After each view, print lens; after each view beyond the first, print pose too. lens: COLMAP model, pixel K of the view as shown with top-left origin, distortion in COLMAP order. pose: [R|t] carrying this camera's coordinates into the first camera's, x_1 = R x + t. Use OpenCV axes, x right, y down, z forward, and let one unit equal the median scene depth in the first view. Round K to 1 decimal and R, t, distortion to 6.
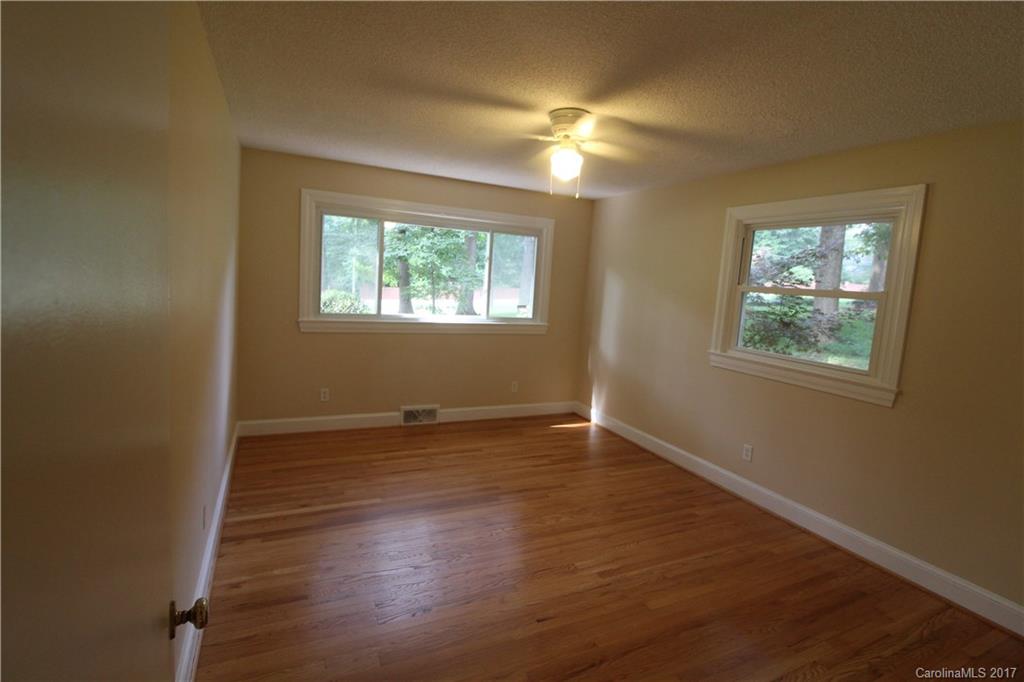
lens RADIAL K [[486.7, 0, 510.2], [0, 486.7, 329.0], [0, 0, 1]] dist [0.002251, -0.015876]
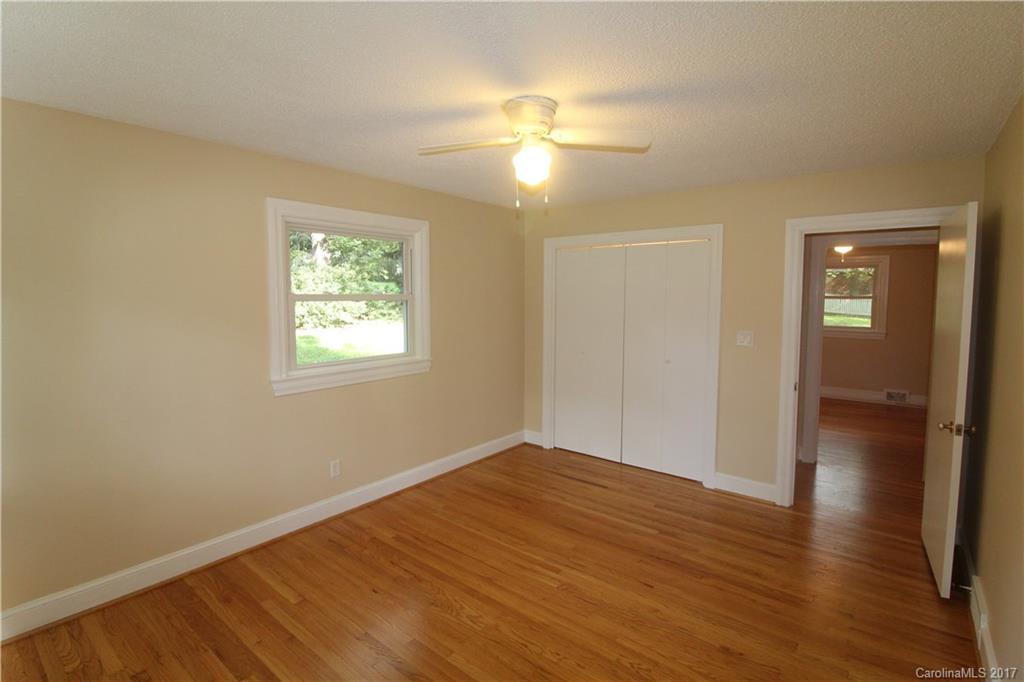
lens RADIAL K [[486.7, 0, 510.2], [0, 486.7, 329.0], [0, 0, 1]] dist [0.002251, -0.015876]
pose [[-0.434244, -0.133550, 0.890841, -0.554344], [0.058947, 0.982616, 0.176042, -0.188244], [-0.898865, 0.128957, -0.418822, 1.232679]]
